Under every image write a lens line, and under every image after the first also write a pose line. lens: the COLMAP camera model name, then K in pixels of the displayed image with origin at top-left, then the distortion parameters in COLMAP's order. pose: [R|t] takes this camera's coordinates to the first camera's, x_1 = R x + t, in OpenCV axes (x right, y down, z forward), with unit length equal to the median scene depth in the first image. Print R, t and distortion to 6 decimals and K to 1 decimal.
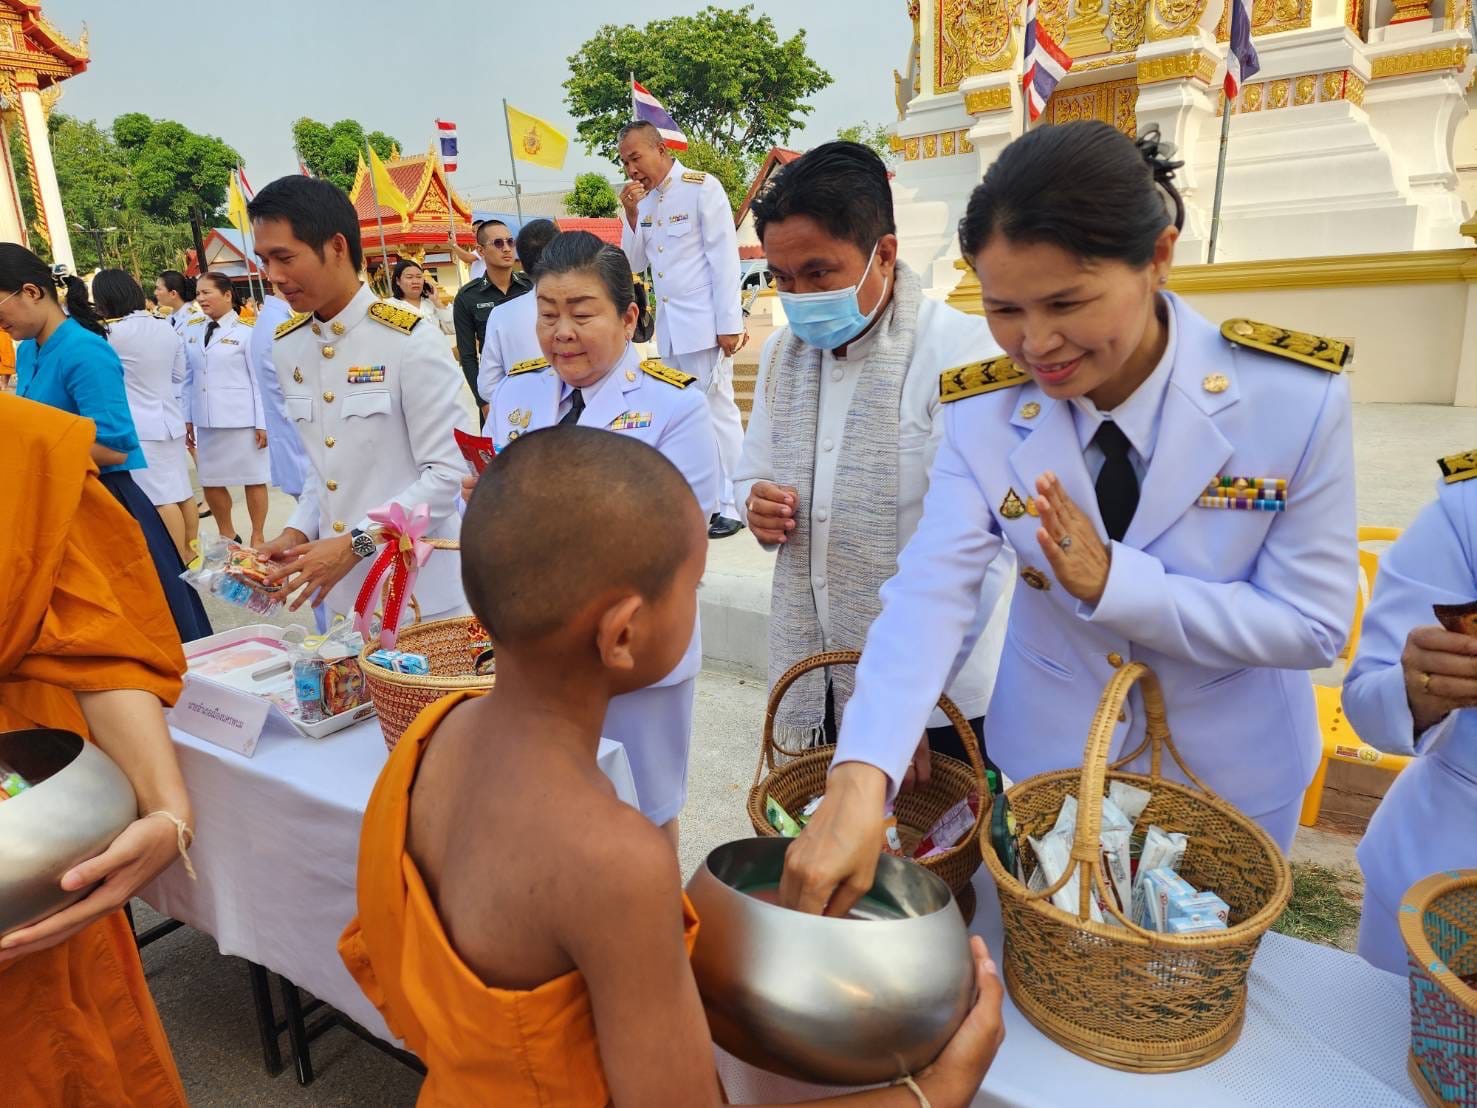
lens RADIAL K [[1011.7, 0, 734.2], [0, 1011.7, 550.6], [0, 0, 1]] dist [0.044176, -0.032883]
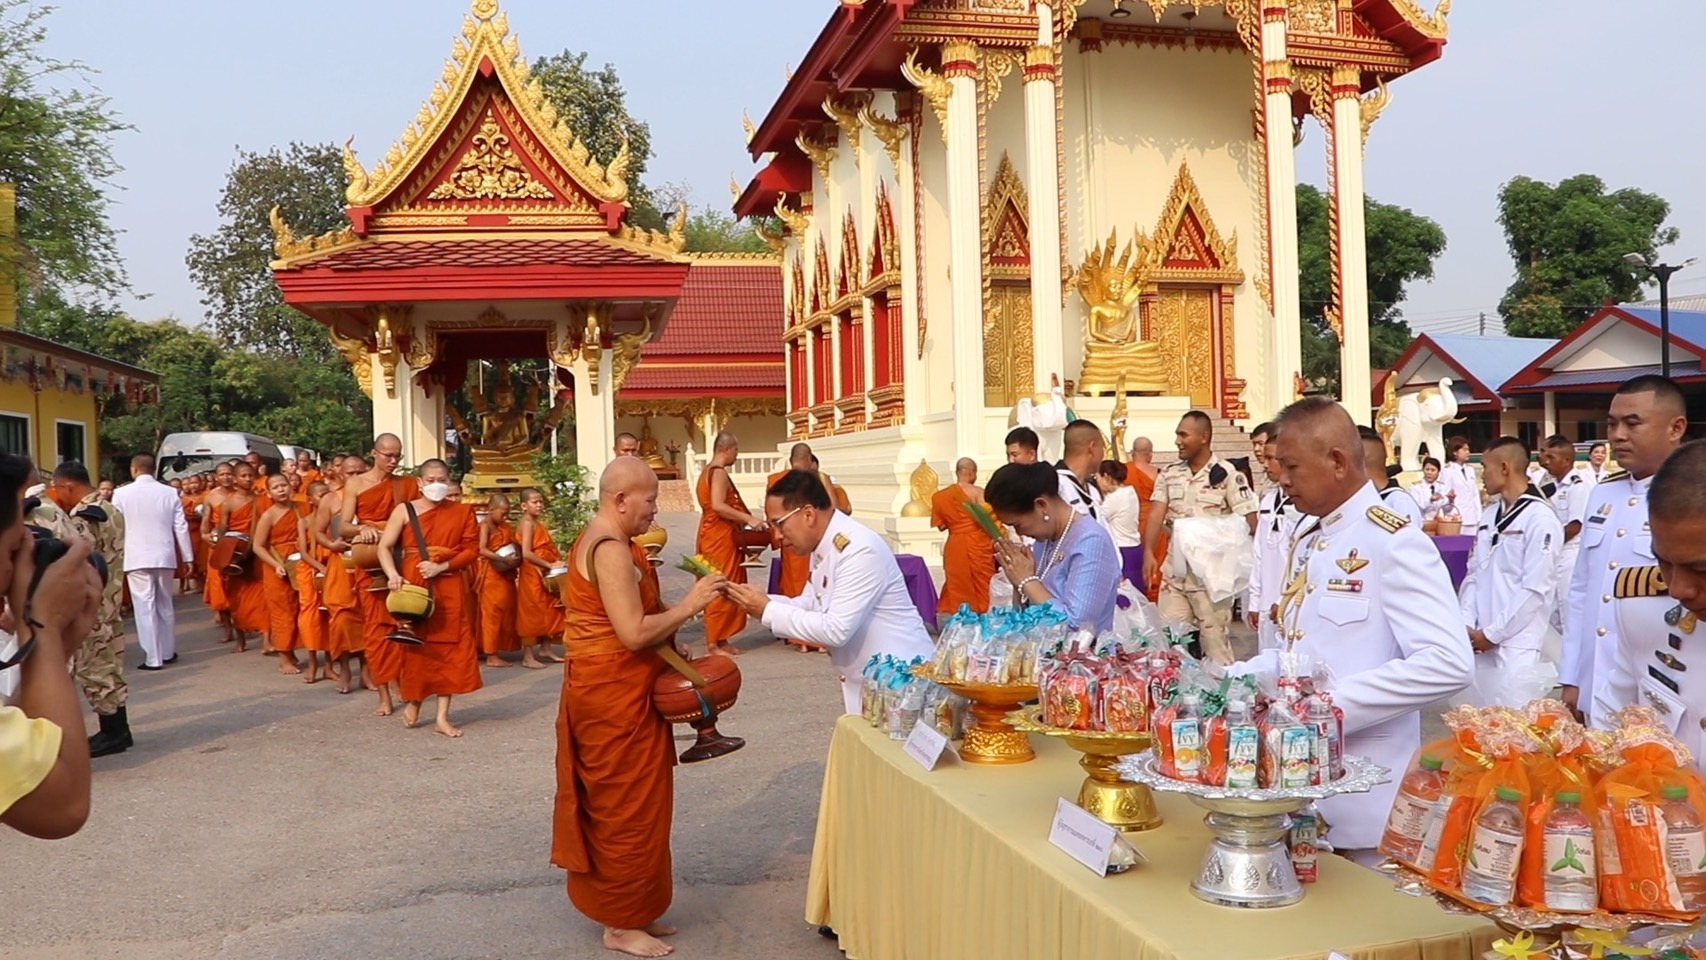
lens RADIAL K [[1390.6, 0, 852.4], [0, 1390.6, 488.2], [0, 0, 1]] dist [-0.111979, 0.023026]
pose [[0.770538, 0.037795, -0.636273, -0.387151], [-0.170246, 0.974177, -0.148305, -0.053672], [0.614237, 0.222598, 0.757075, 0.254912]]
